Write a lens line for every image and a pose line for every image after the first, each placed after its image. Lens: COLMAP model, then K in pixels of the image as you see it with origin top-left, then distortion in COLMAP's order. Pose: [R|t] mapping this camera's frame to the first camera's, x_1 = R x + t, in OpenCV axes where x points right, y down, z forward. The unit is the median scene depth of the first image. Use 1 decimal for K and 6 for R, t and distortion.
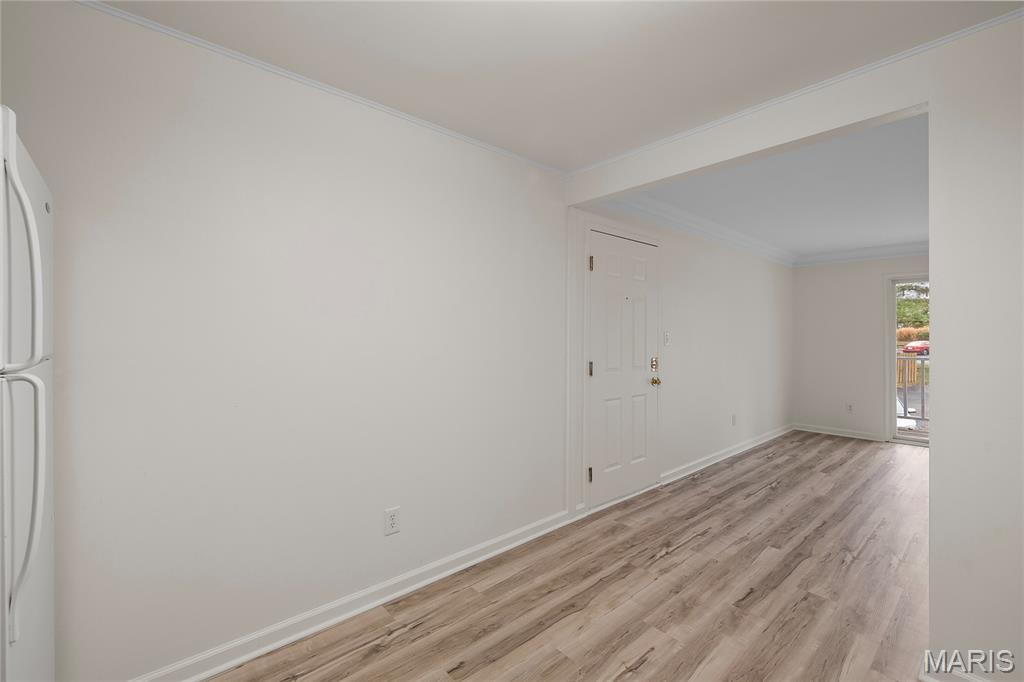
lens RADIAL K [[455.9, 0, 515.0], [0, 455.9, 333.7], [0, 0, 1]] dist [0.001564, 0.000219]
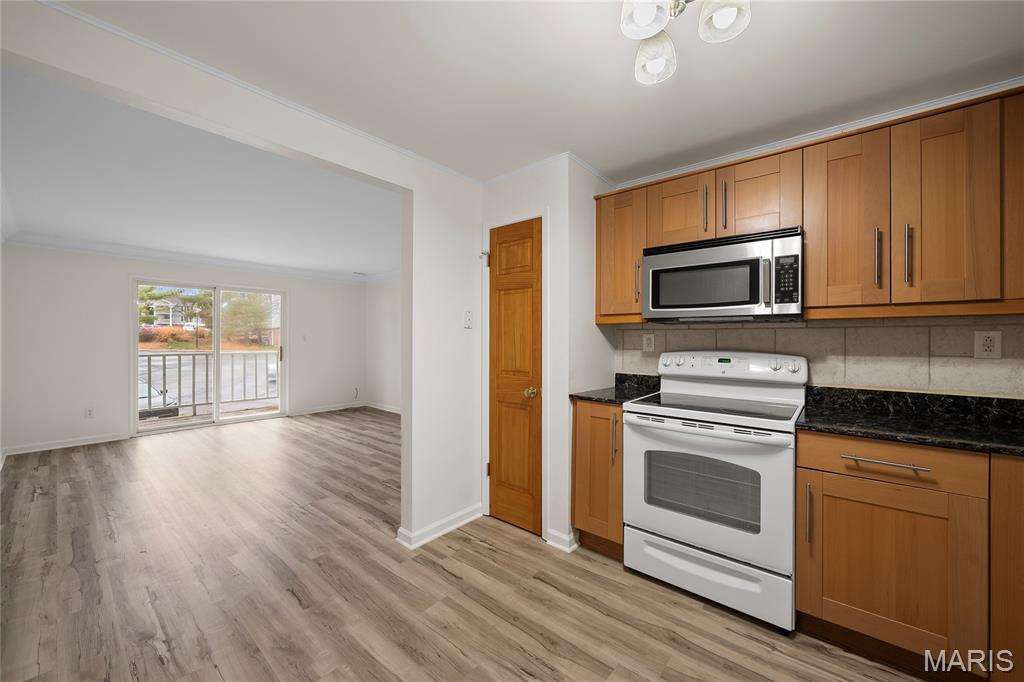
lens RADIAL K [[384.3, 0, 511.6], [0, 384.3, 340.7], [0, 0, 1]] dist [-0.008760, -0.000264]
pose [[-0.130405, -0.019712, 0.991265, -0.279240], [-0.007432, 0.999794, 0.018904, -0.008588], [-0.991433, -0.004902, -0.130525, 0.468031]]
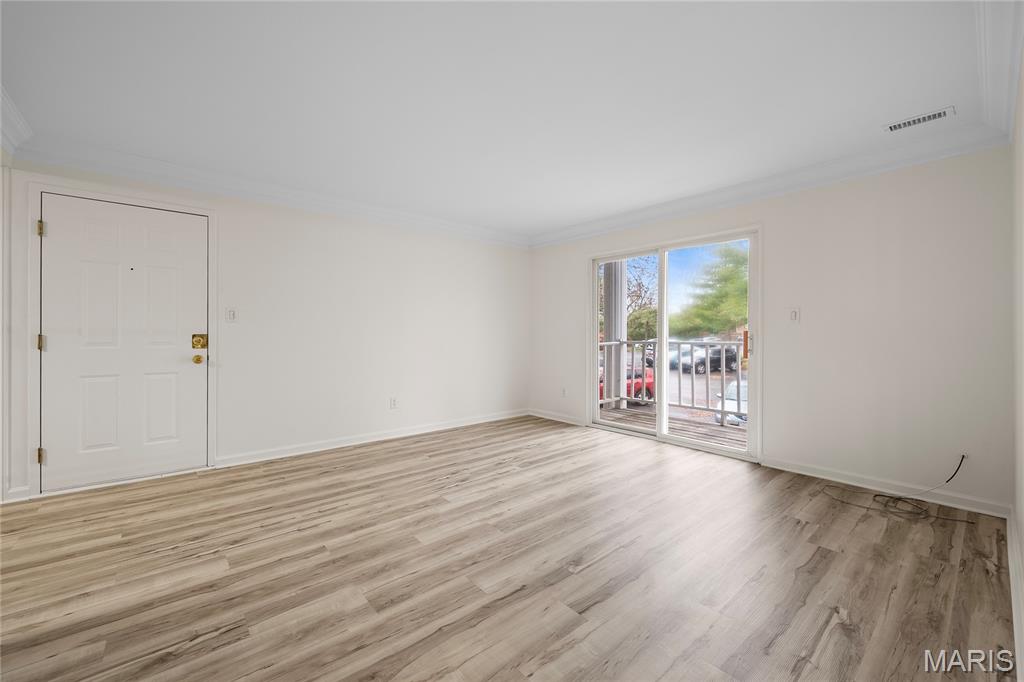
lens RADIAL K [[407.6, 0, 514.3], [0, 407.6, 340.6], [0, 0, 1]] dist [-0.001265, -0.000023]
pose [[0.998782, -0.012389, -0.047759, 1.273119], [0.013149, 0.999791, 0.015629, 0.063440], [0.047555, -0.016238, 0.998737, 0.196331]]
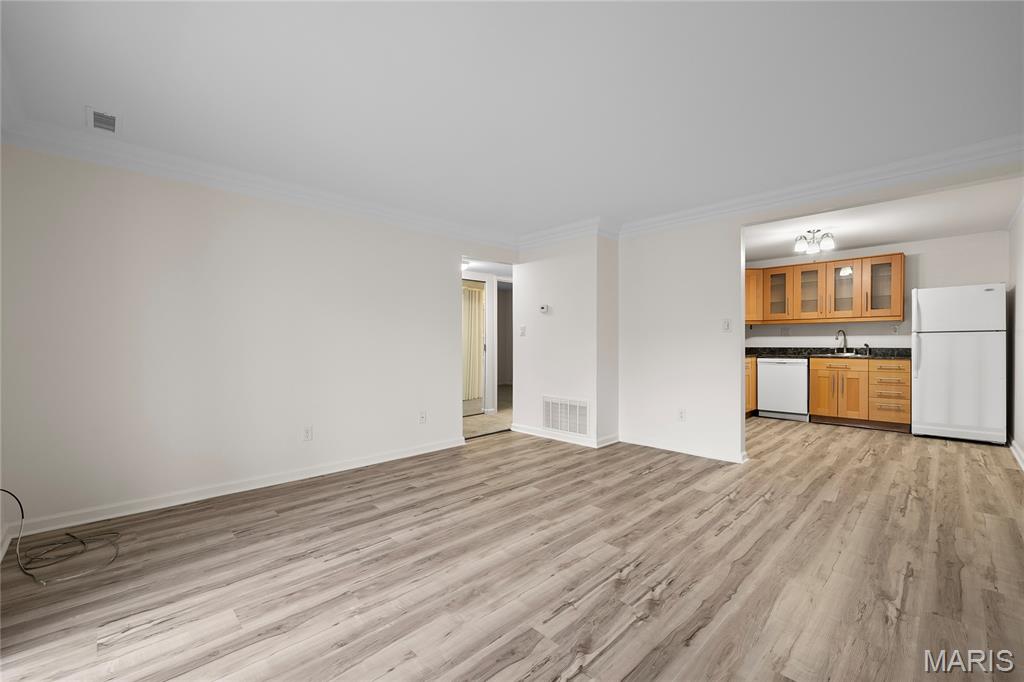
lens RADIAL K [[407.6, 0, 505.2], [0, 407.6, 340.1], [0, 0, 1]] dist [-0.001265, -0.000023]
pose [[-0.999948, -0.009938, 0.002205, 1.271572], [-0.009946, 0.999944, -0.003633, 0.058630], [-0.002169, -0.003654, -0.999991, 1.857930]]
